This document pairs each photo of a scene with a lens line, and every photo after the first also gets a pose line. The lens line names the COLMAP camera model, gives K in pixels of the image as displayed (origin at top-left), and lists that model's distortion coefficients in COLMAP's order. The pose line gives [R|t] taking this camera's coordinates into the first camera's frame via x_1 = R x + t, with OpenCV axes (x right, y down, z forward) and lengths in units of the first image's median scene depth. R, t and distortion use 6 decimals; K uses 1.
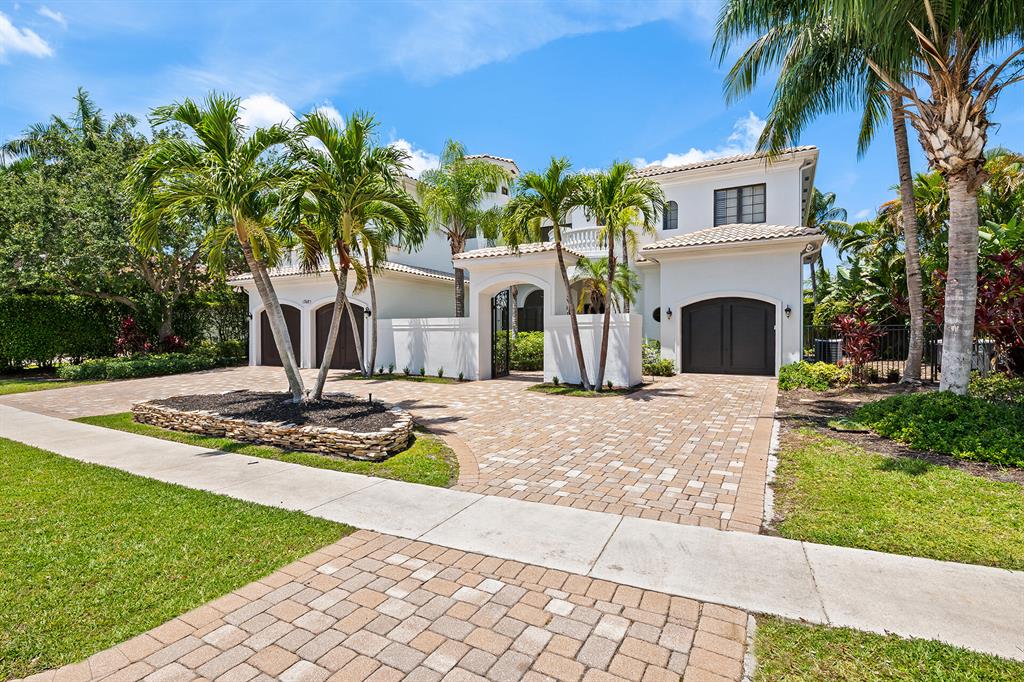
lens RADIAL K [[466.7, 0, 465.4], [0, 466.7, 335.8], [0, 0, 1]] dist [0.005349, -0.000377]
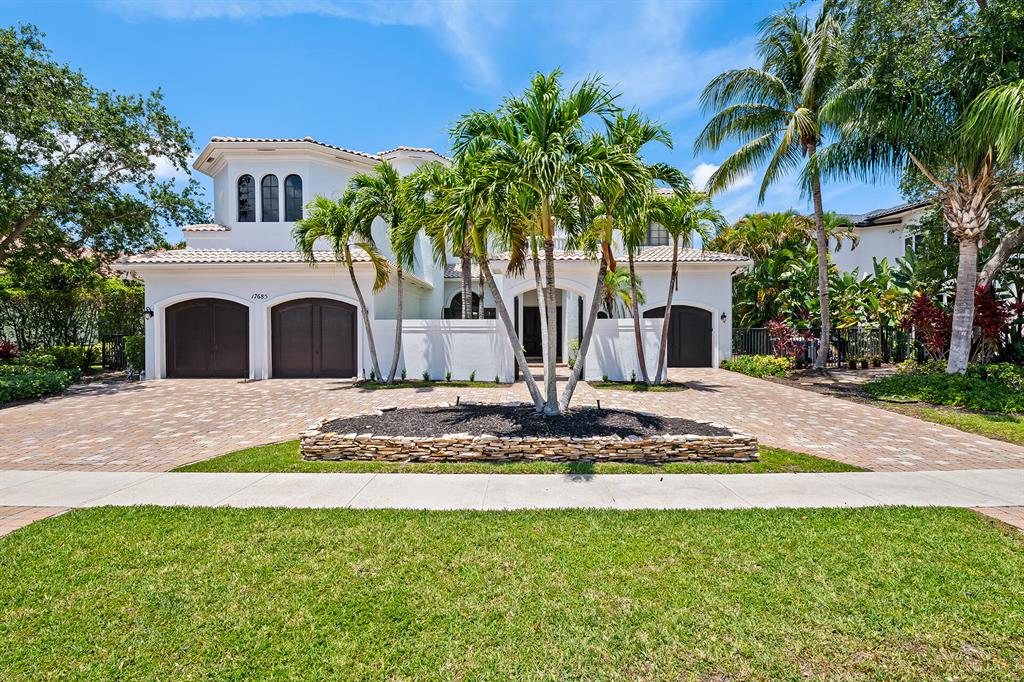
lens RADIAL K [[466.7, 0, 514.1], [0, 466.7, 341.9], [0, 0, 1]] dist [0.005349, -0.000377]
pose [[0.889195, -0.012460, 0.457360, -0.565339], [0.004650, 0.999824, 0.018198, -0.013000], [-0.457506, -0.014054, 0.889096, 0.143918]]
